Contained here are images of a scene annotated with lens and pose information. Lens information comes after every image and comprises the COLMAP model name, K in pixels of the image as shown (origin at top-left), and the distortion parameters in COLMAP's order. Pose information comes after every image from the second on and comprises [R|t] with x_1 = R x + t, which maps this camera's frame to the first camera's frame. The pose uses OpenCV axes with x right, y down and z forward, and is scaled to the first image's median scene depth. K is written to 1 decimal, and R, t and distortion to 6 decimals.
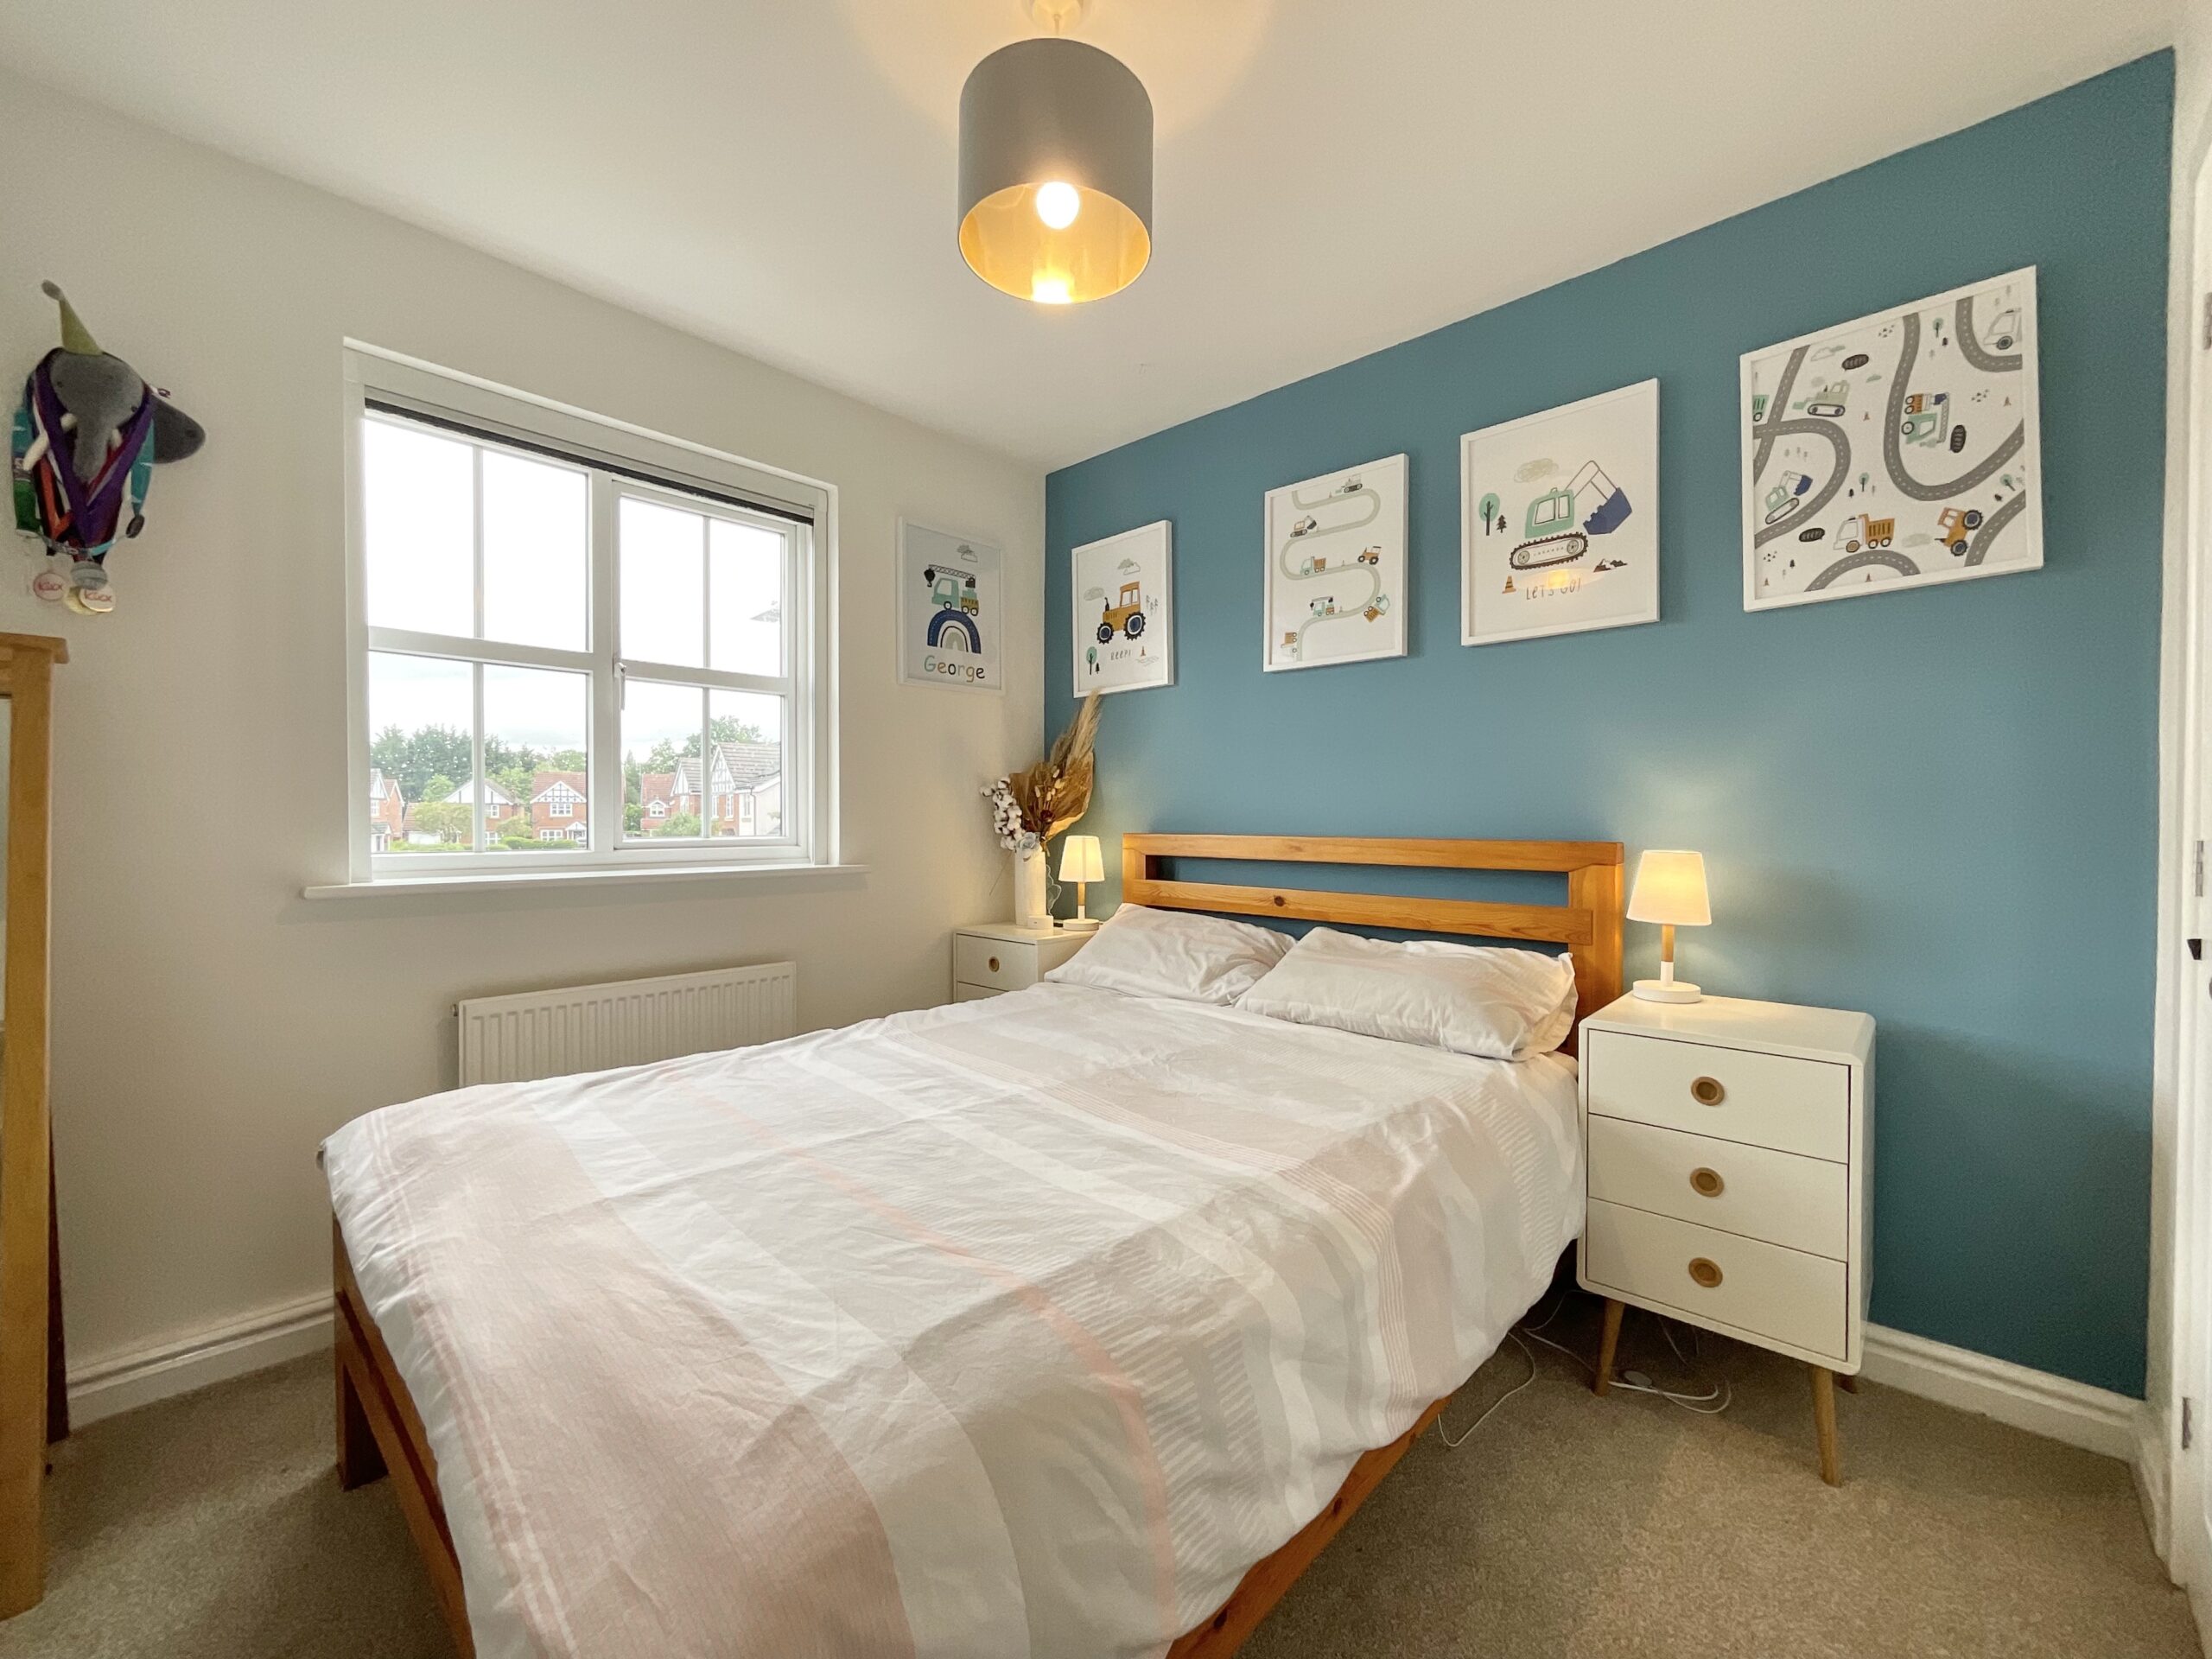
lens RADIAL K [[902.6, 0, 1106.0], [0, 902.6, 829.5], [0, 0, 1]] dist [-0.004446, 0.003623]
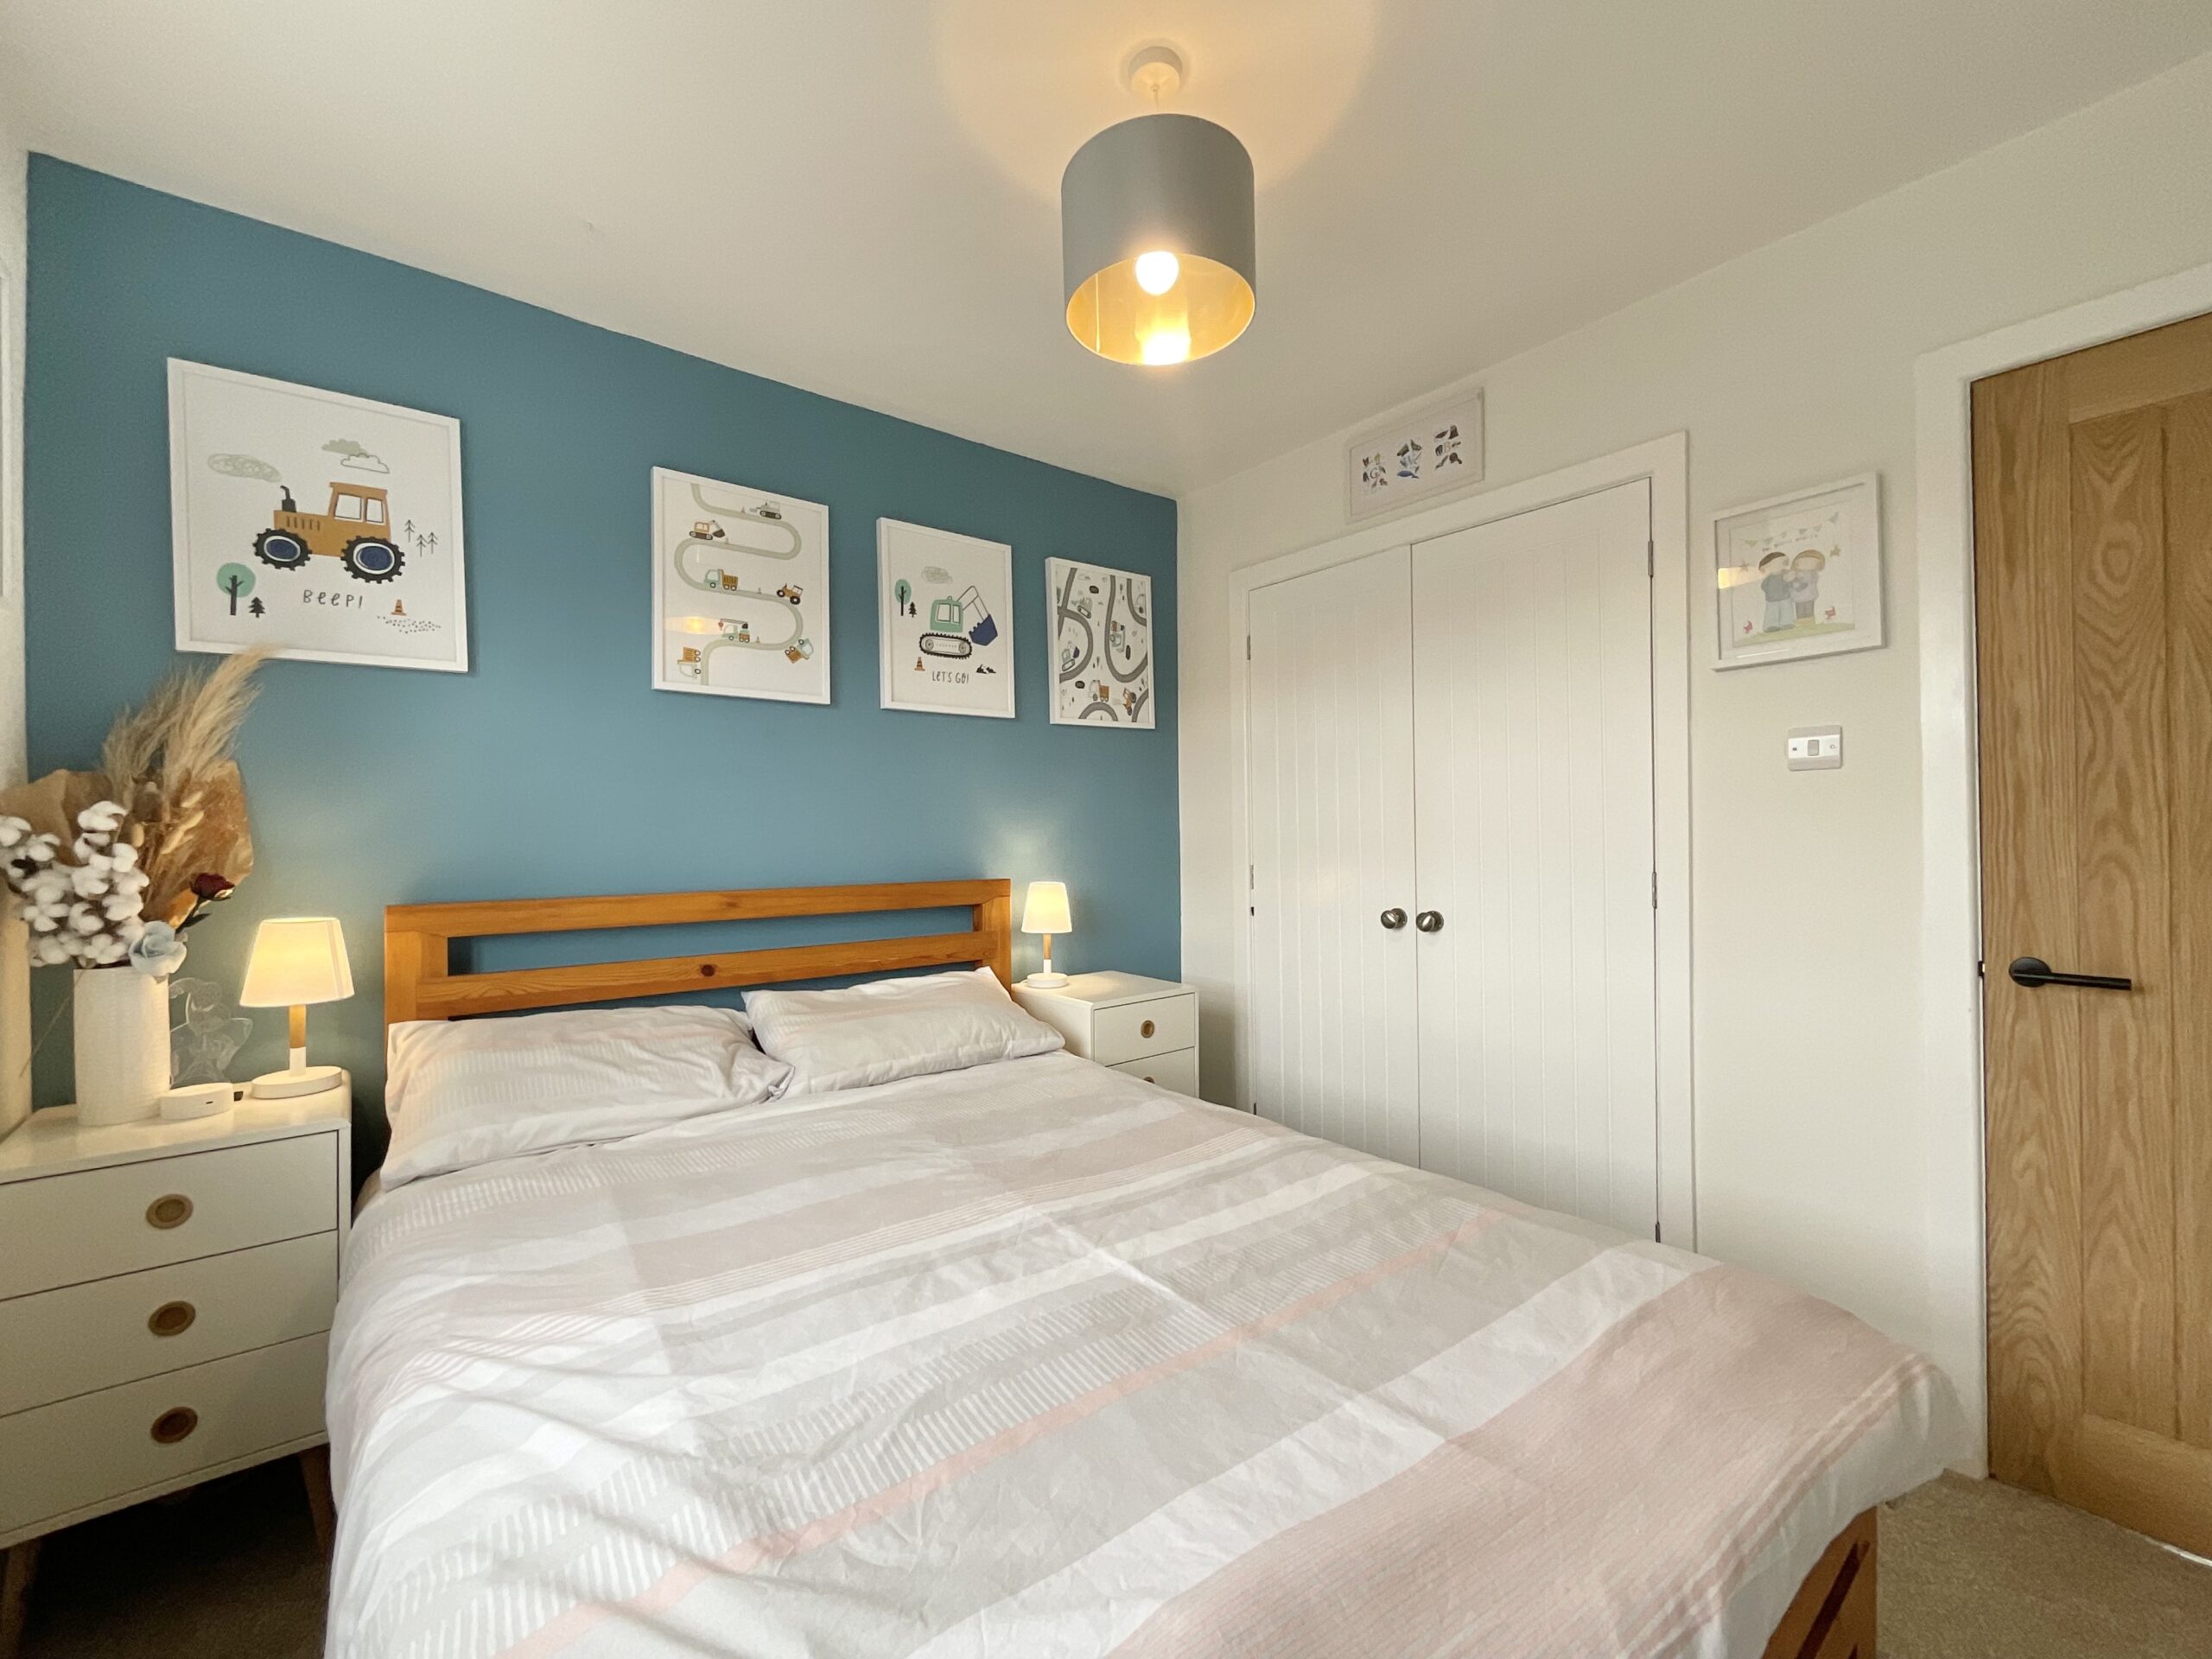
lens RADIAL K [[902.6, 0, 1106.0], [0, 902.6, 829.5], [0, 0, 1]] dist [-0.004446, 0.003623]
pose [[0.135857, 0.002376, 0.990726, -0.785505], [0.021820, 0.999747, -0.005390, -0.051224], [-0.990488, 0.022350, 0.135771, 0.696102]]
